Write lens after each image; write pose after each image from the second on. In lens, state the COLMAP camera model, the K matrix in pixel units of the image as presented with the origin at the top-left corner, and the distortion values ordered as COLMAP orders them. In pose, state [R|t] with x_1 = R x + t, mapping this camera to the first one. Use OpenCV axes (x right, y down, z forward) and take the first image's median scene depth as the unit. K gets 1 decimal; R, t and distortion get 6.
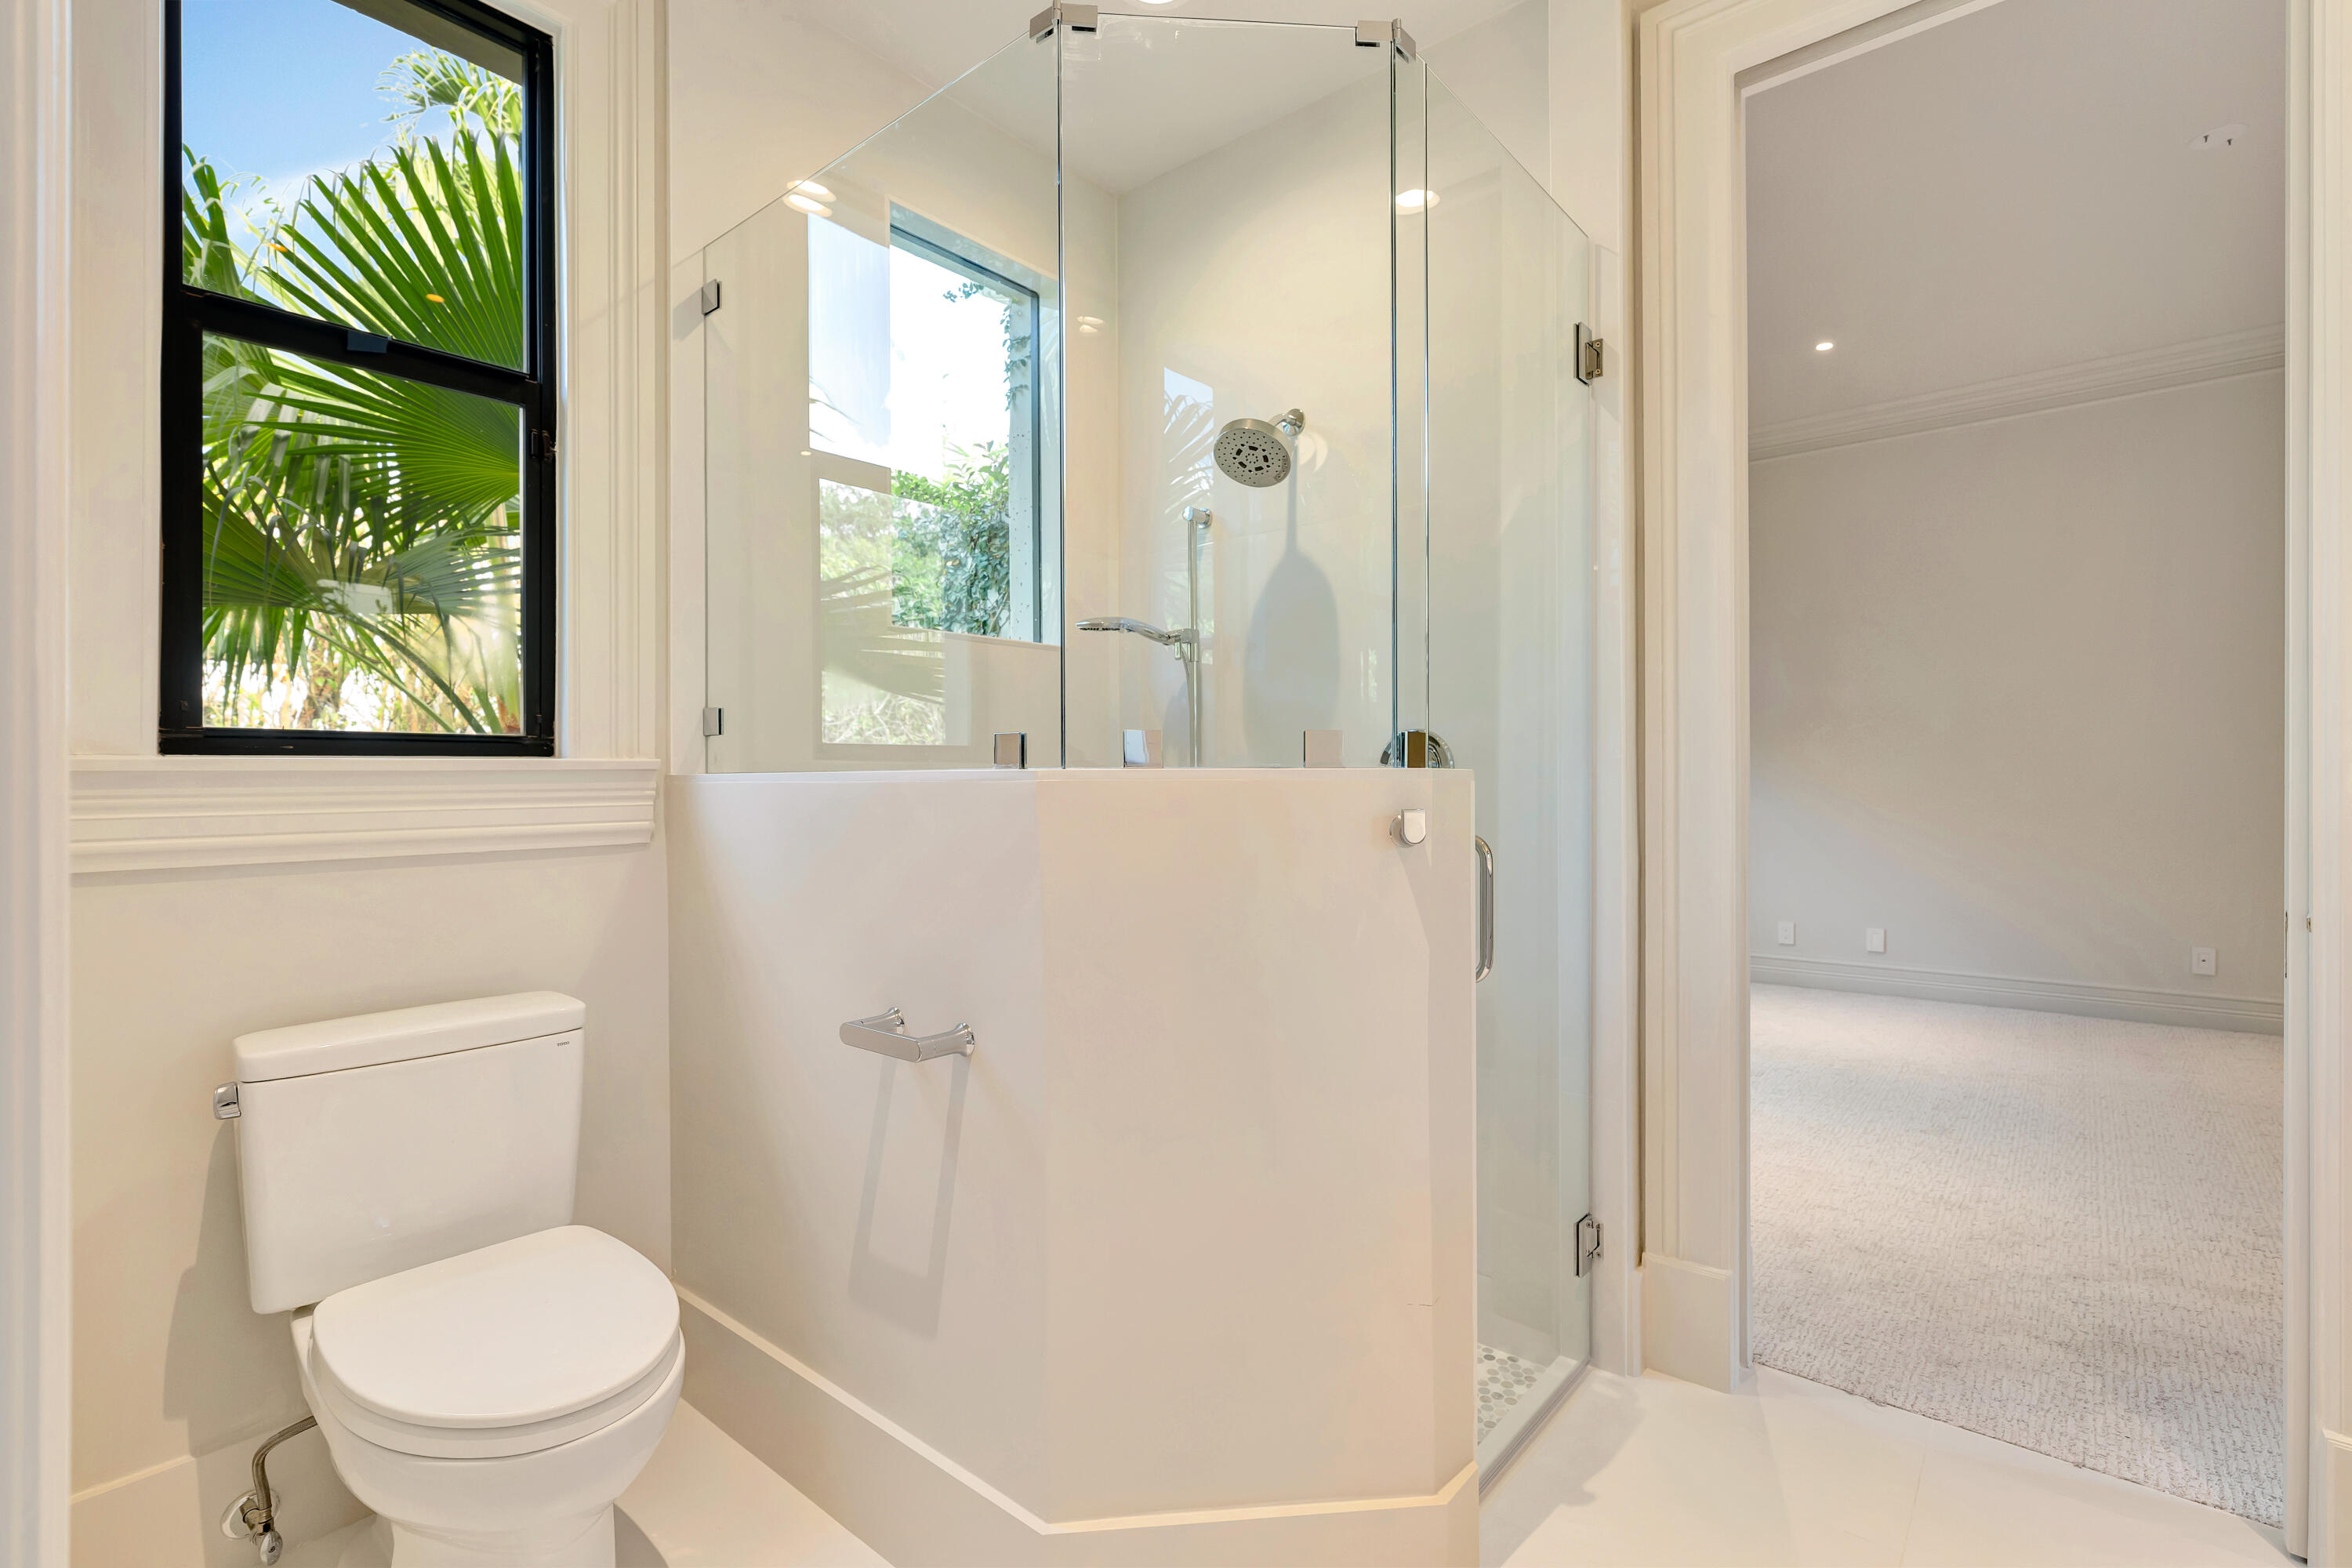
lens RADIAL K [[1074.8, 0, 1171.6], [0, 1074.8, 775.3], [0, 0, 1]] dist [-0.000172, 0.000176]
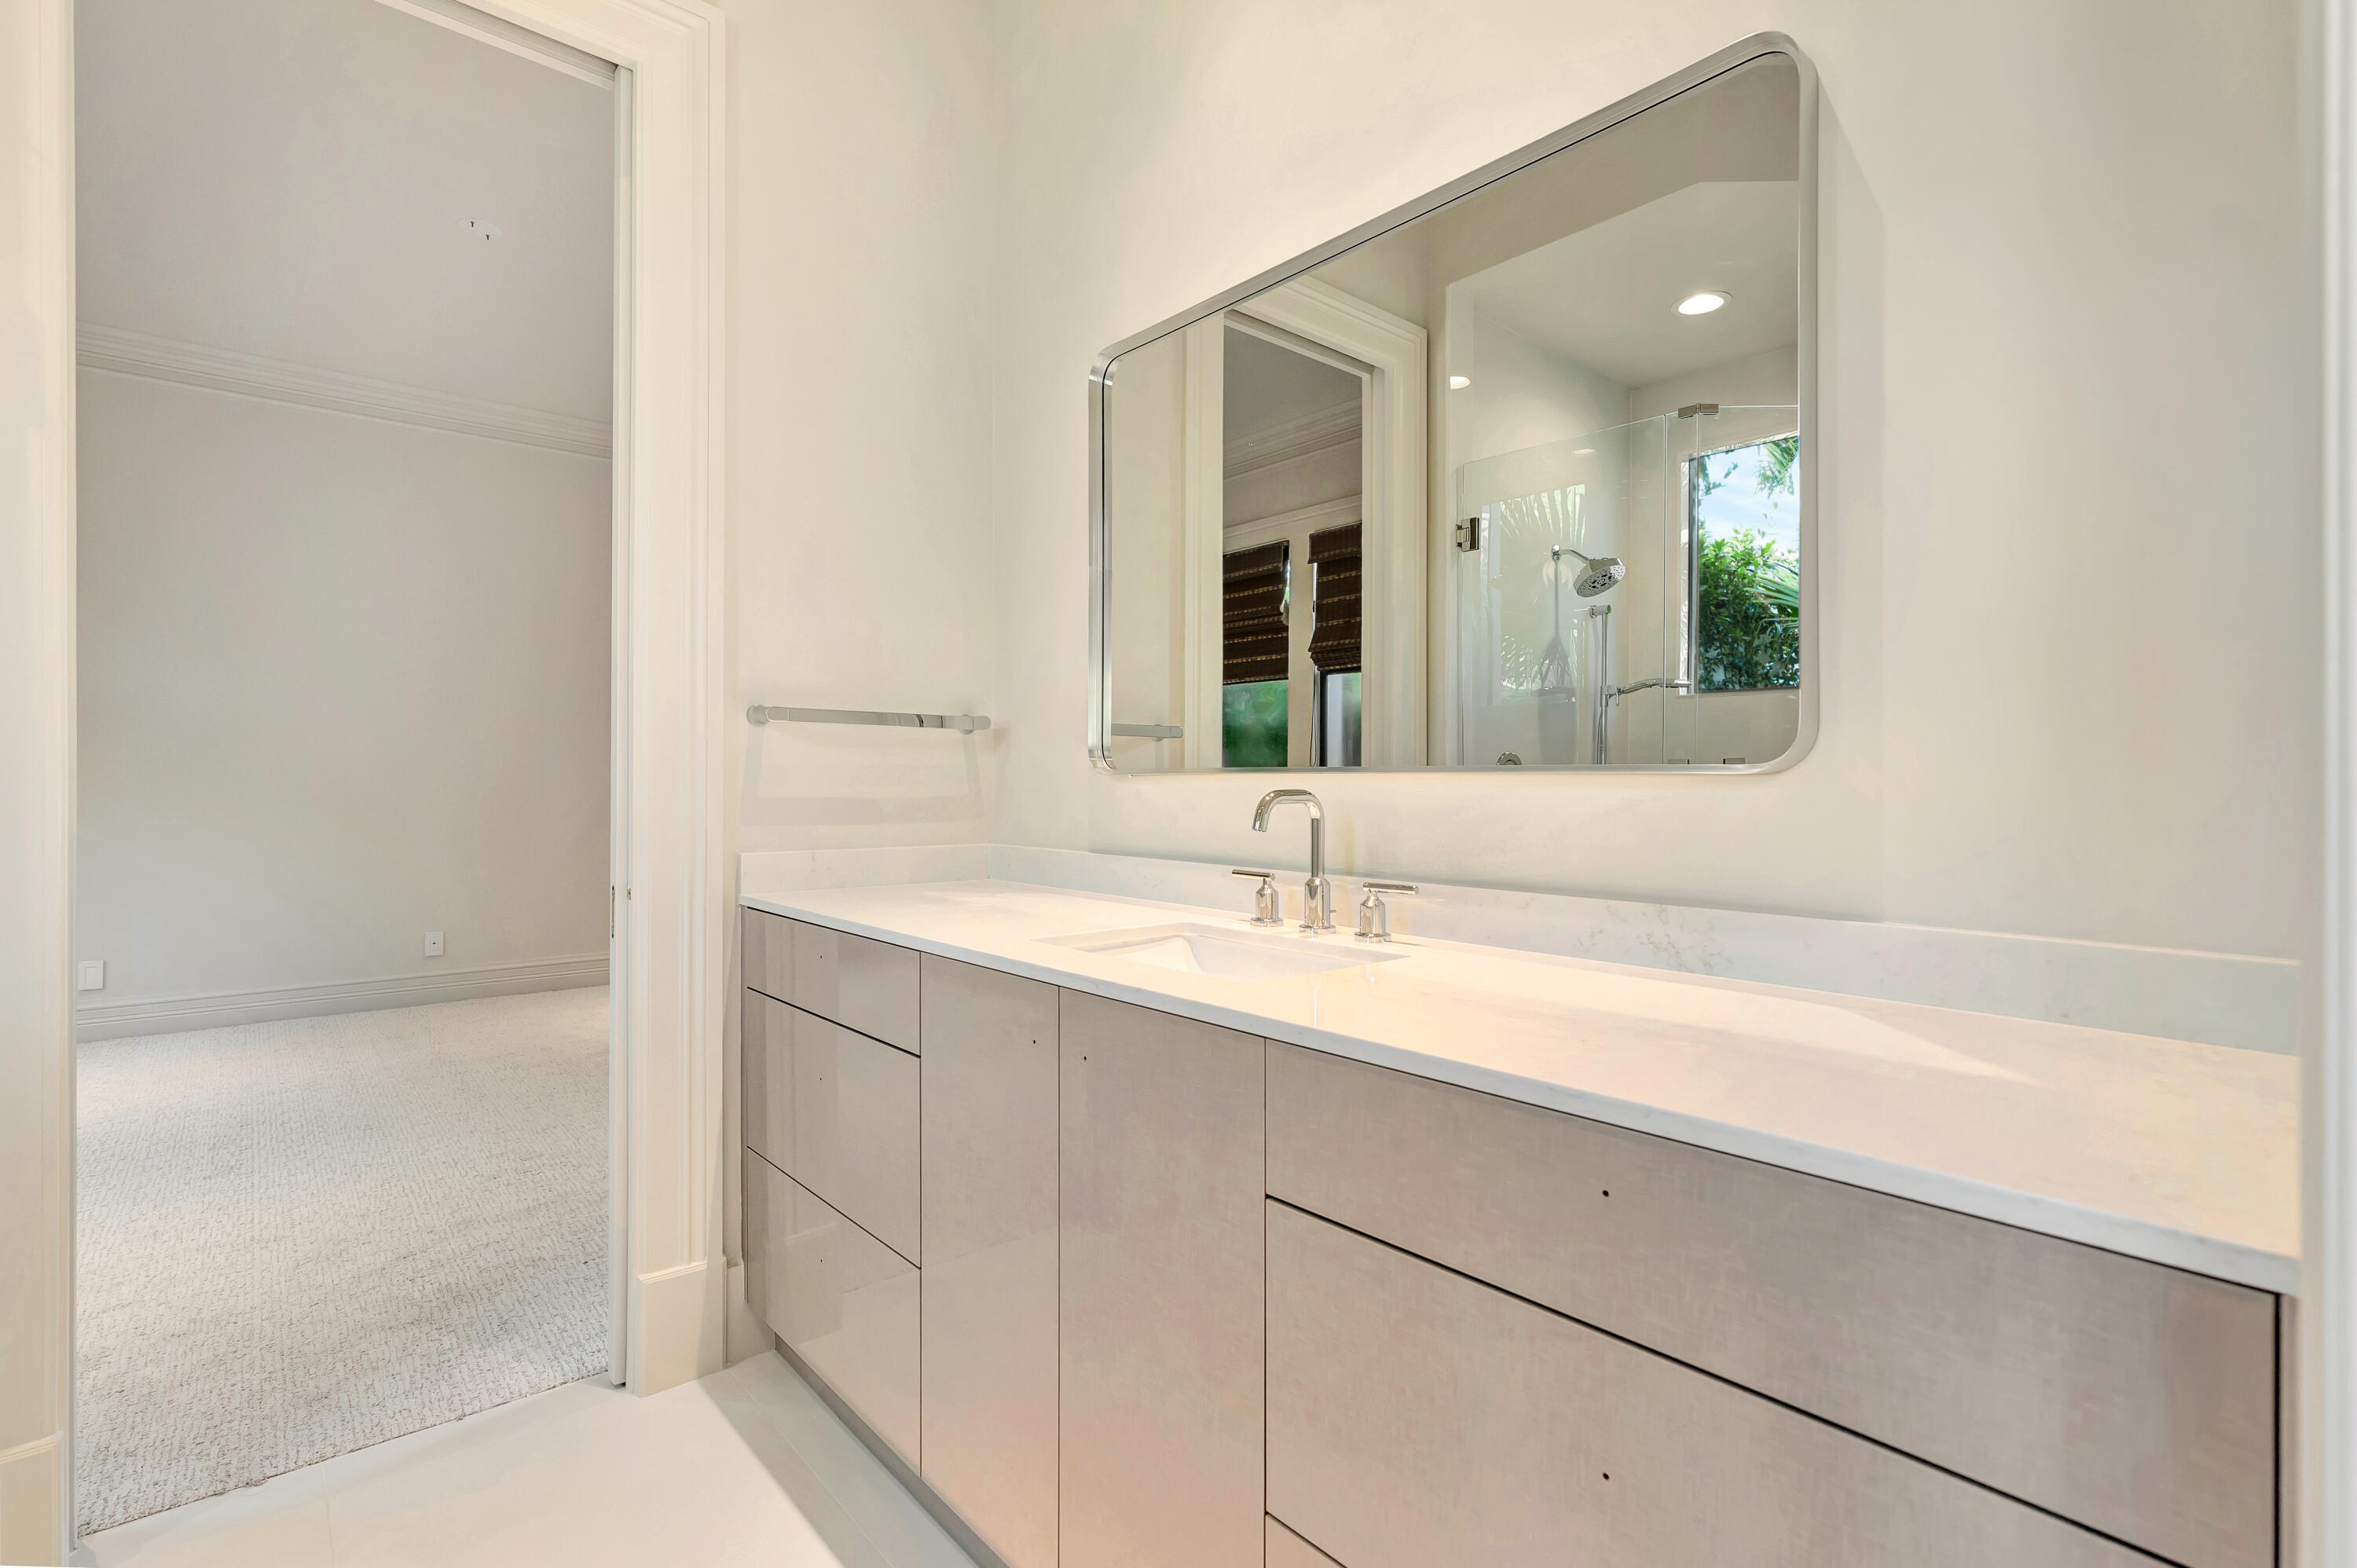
lens RADIAL K [[1099.9, 0, 1183.2], [0, 1099.9, 780.5], [0, 0, 1]] dist [-0.000997, 0.000427]
pose [[0.142017, 0.006977, 0.989840, -0.125616], [-0.009426, 0.999939, -0.005695, 0.001807], [-0.989819, -0.008521, 0.142074, 0.110729]]
